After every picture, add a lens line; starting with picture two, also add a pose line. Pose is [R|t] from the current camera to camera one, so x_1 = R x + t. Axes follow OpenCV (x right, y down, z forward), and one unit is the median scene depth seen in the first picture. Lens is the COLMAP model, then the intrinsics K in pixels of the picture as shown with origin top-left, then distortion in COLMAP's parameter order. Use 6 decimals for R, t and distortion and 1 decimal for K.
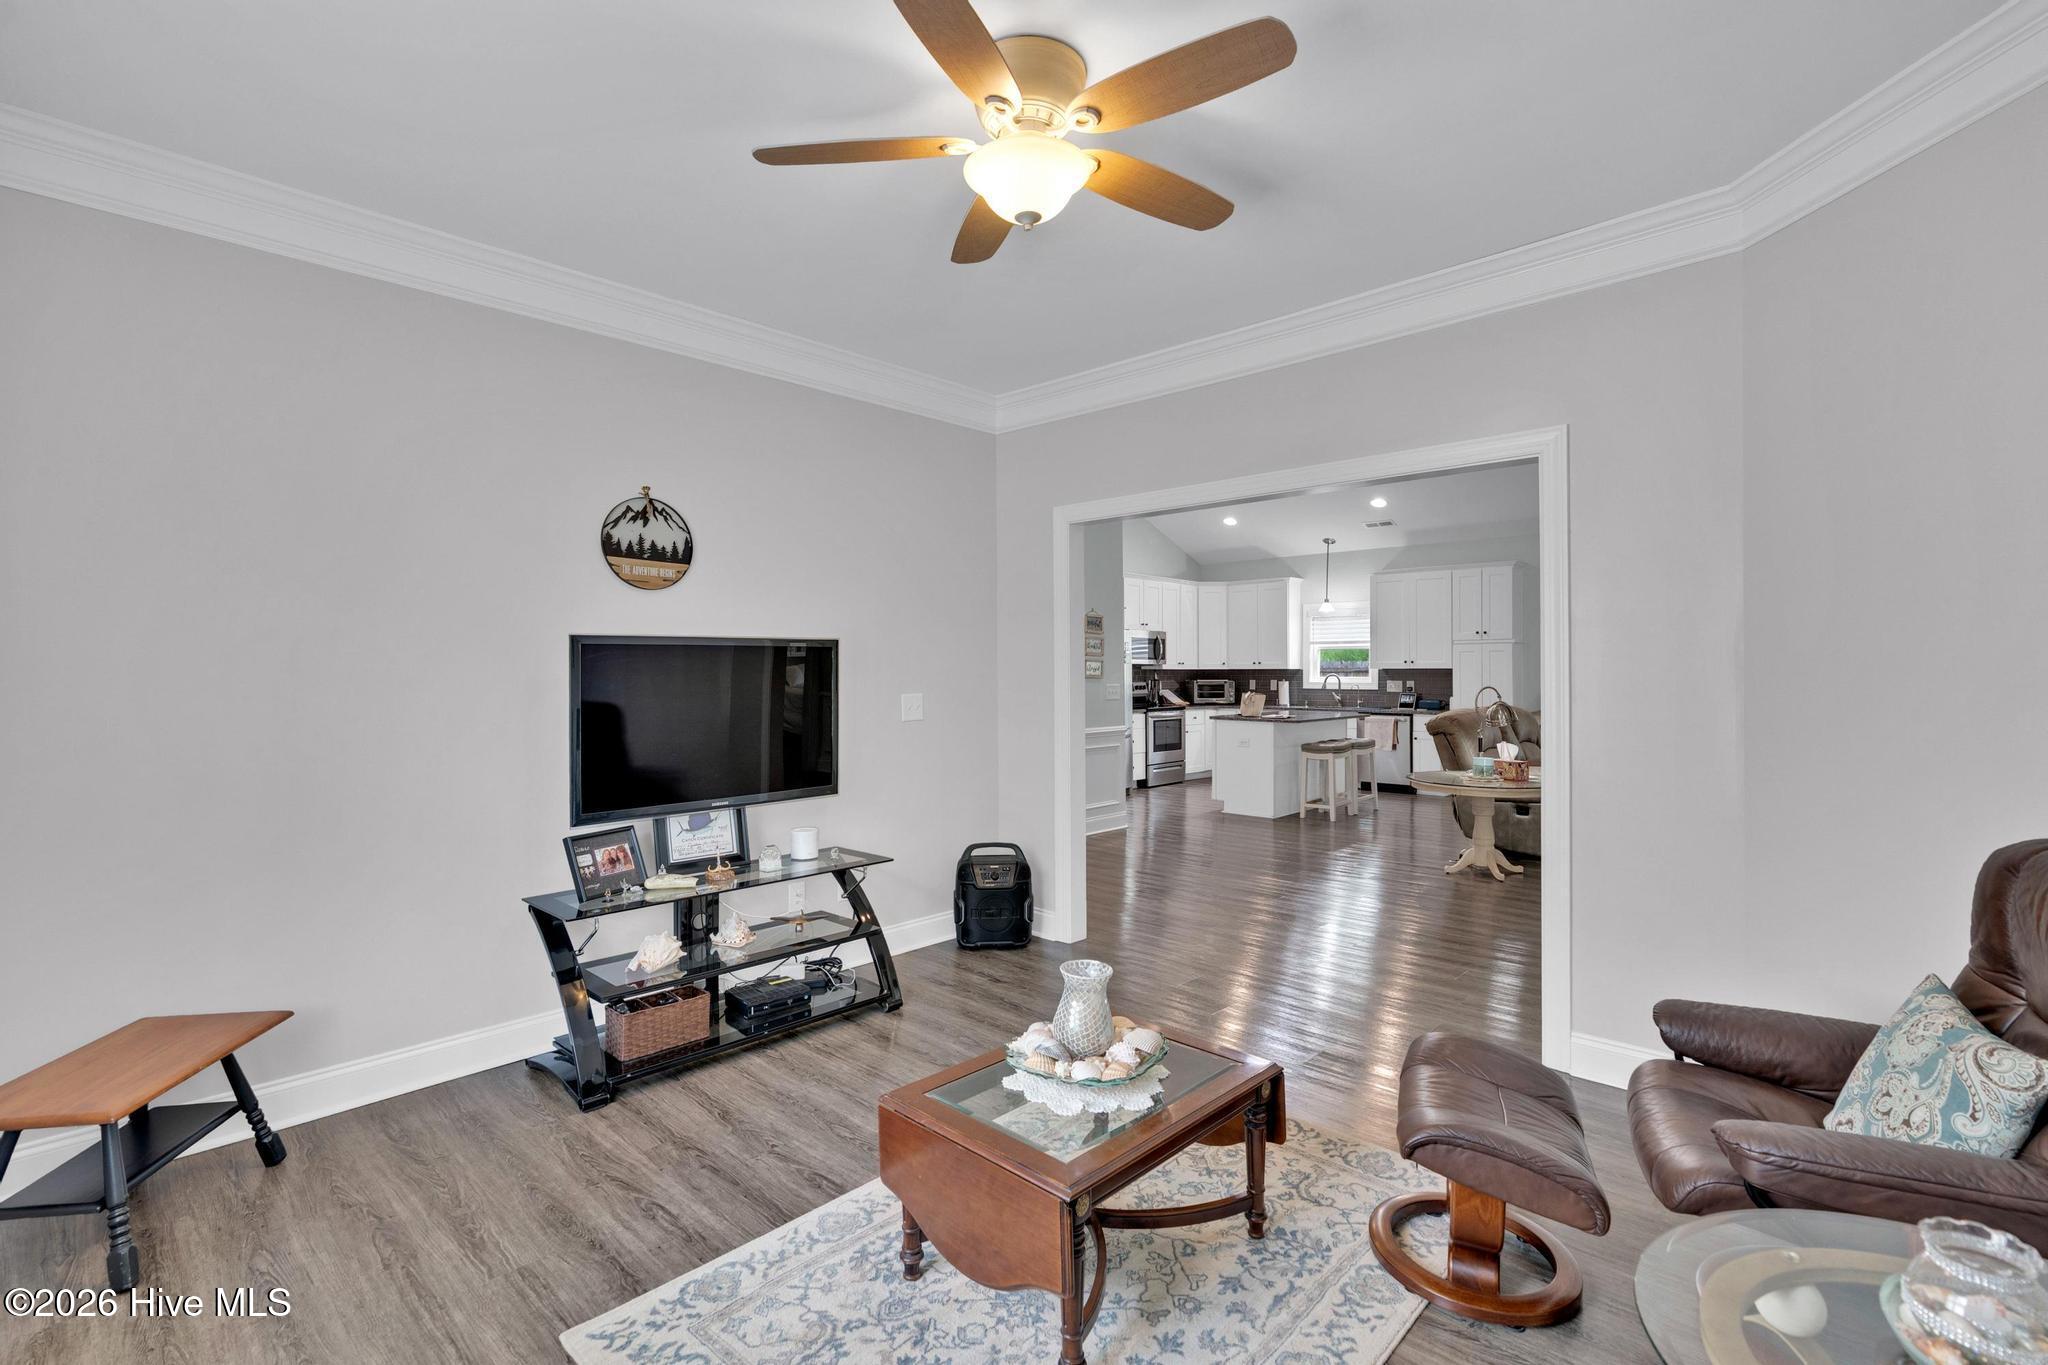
lens RADIAL K [[941.9, 0, 1027.0], [0, 941.9, 671.0], [0, 0, 1]] dist [-0.003537, 0.000150]
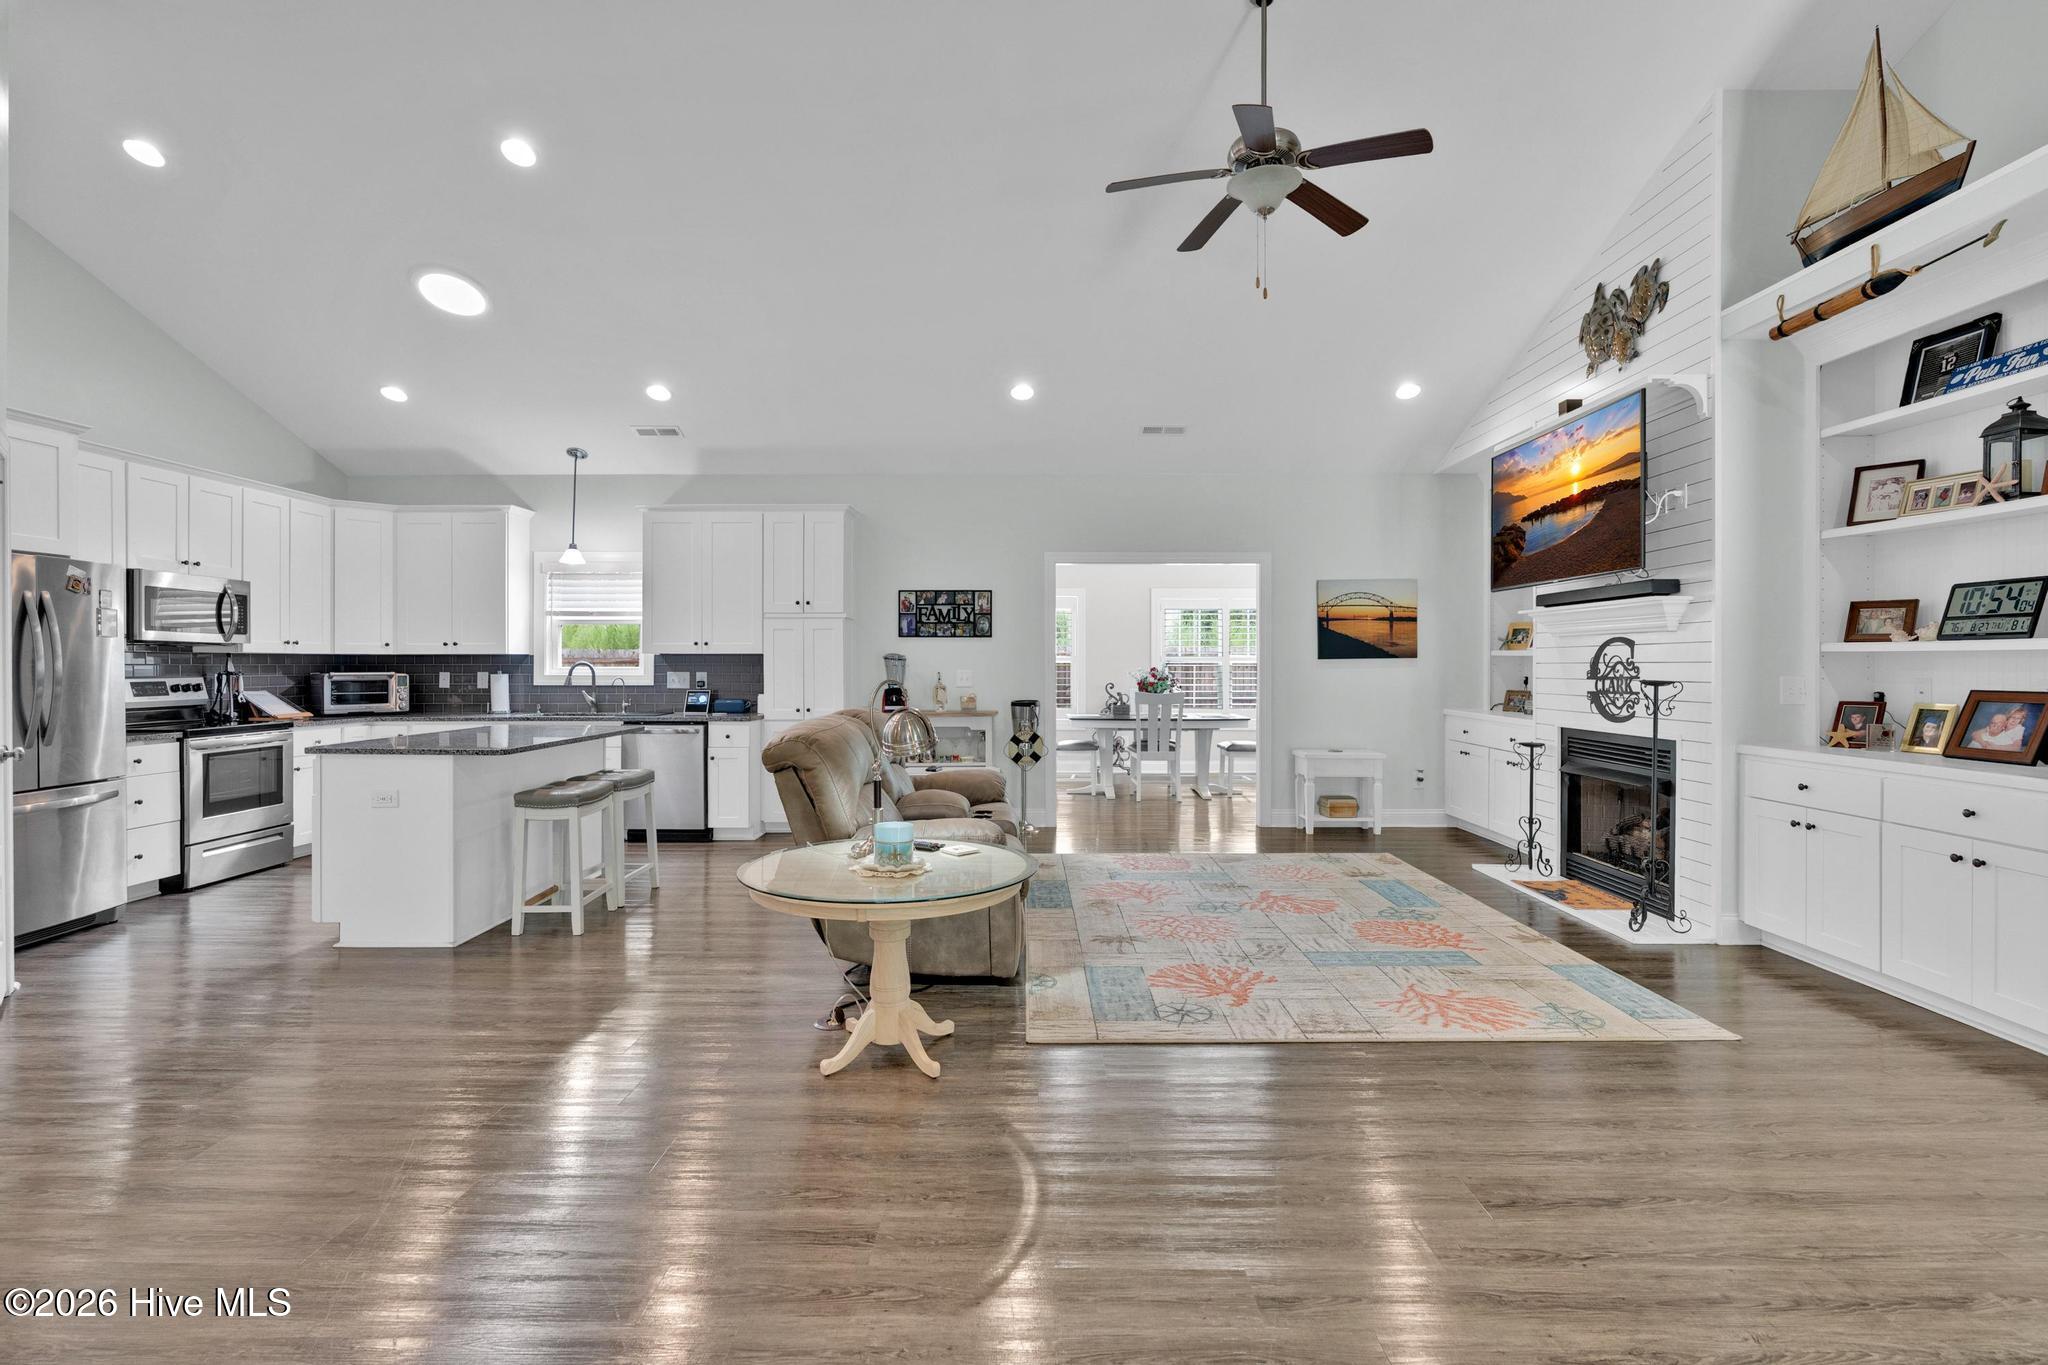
lens RADIAL K [[944.2, 0, 1025.5], [0, 944.2, 660.1], [0, 0, 1]] dist [-0.004292, 0.000616]
pose [[0.734474, 0.003427, 0.678629, 0.112731], [-0.000090, 0.999988, -0.004952, 0.005143], [-0.678637, 0.003576, 0.734465, 0.330519]]
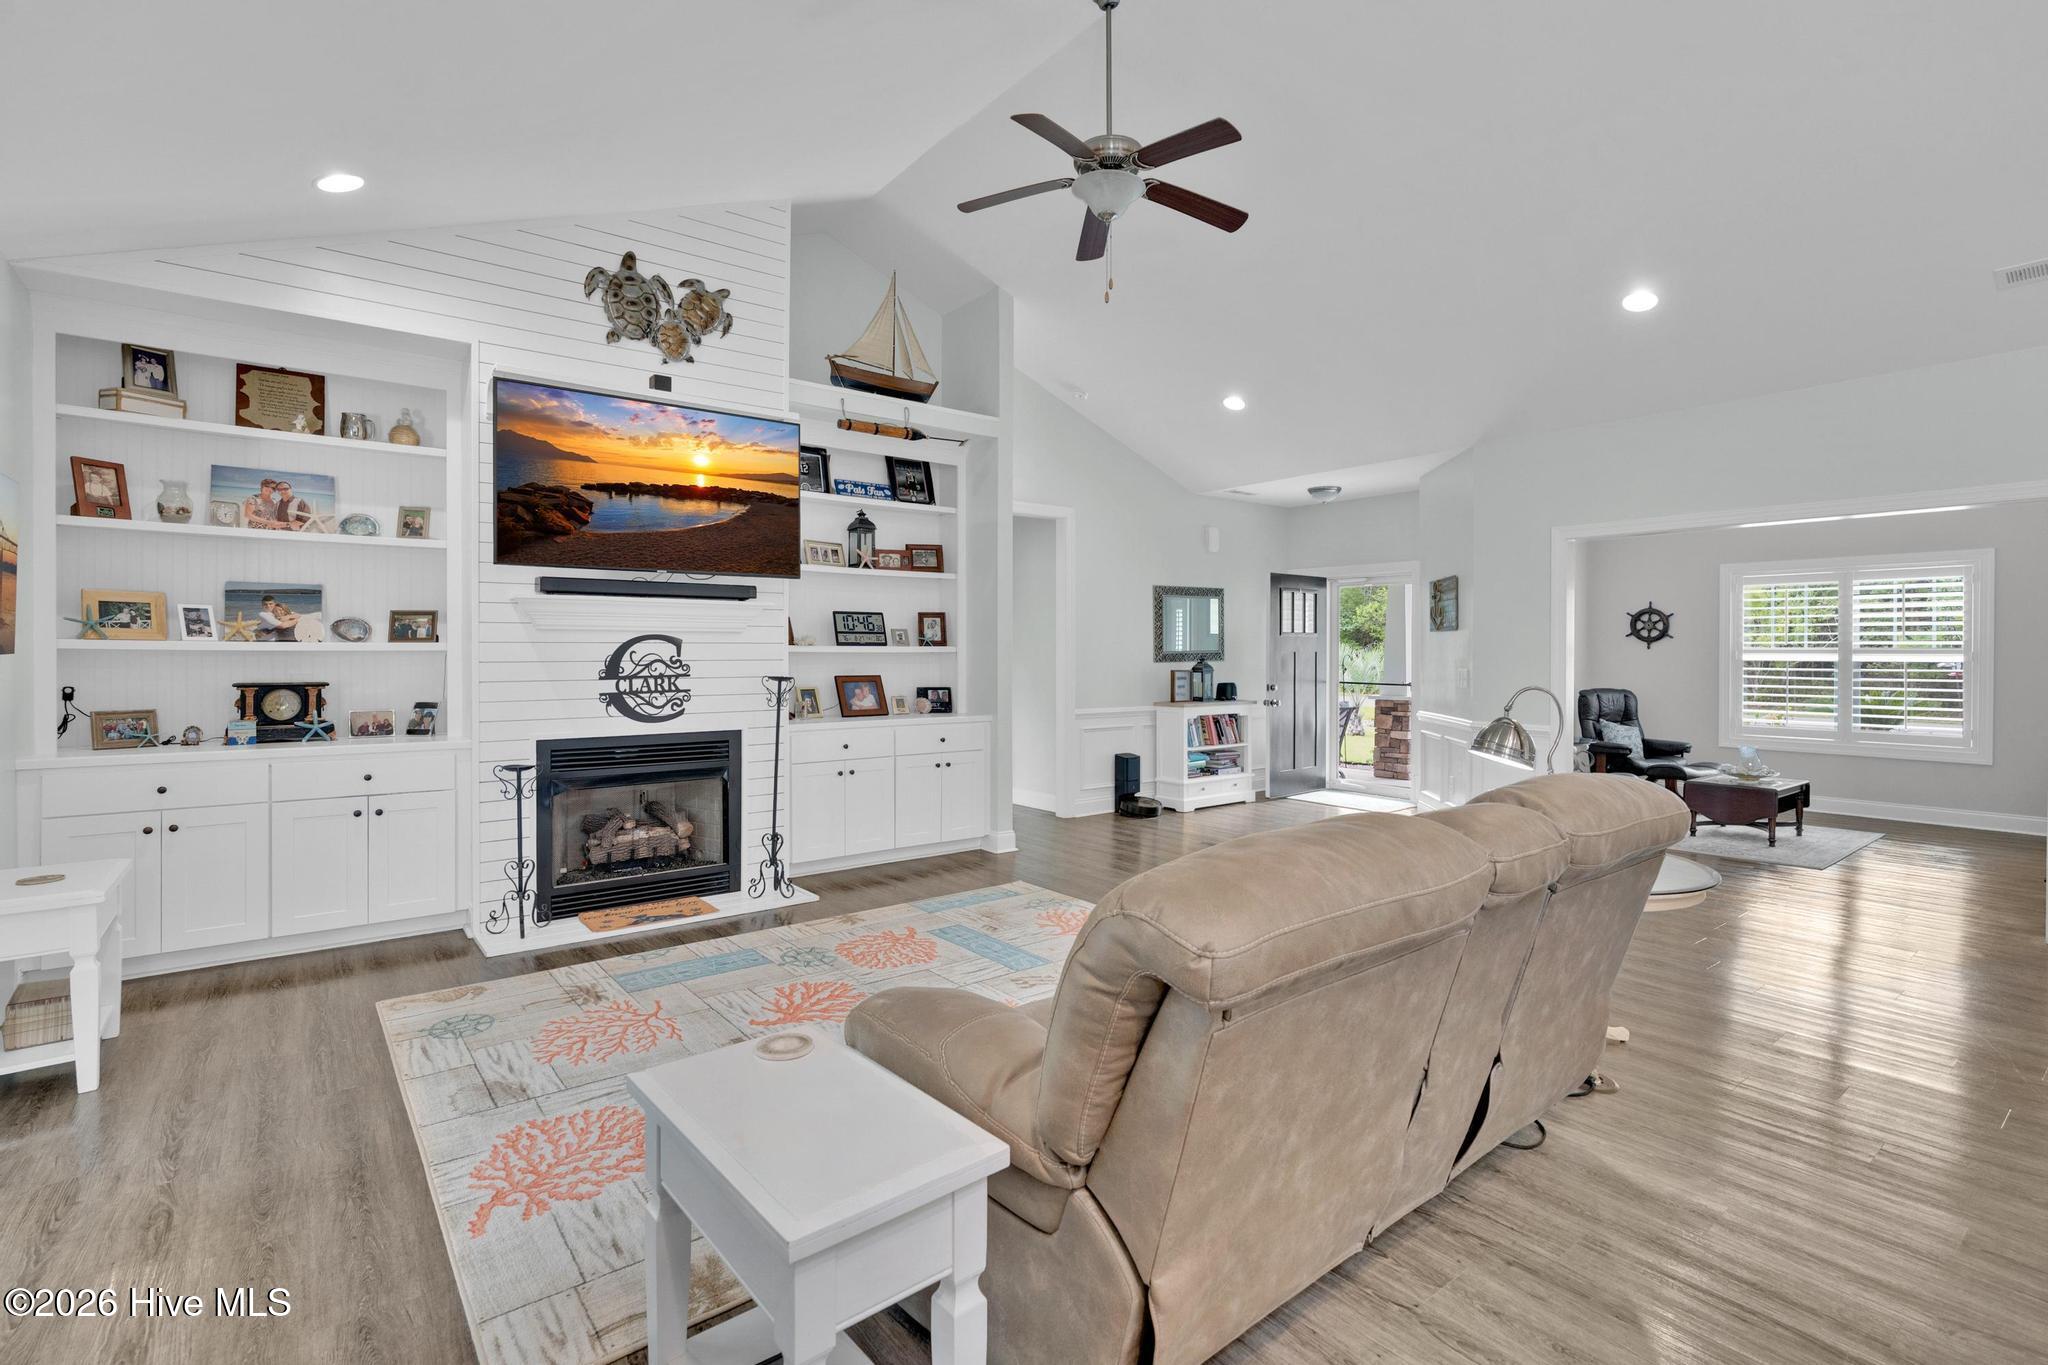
lens RADIAL K [[944.2, 0, 1025.5], [0, 944.2, 660.1], [0, 0, 1]] dist [-0.004292, 0.000616]
pose [[-0.987198, -0.001731, 0.159490, 0.393489], [-0.000193, 0.999953, 0.009659, -0.000676], [-0.159499, 0.009504, -0.987152, 0.887114]]
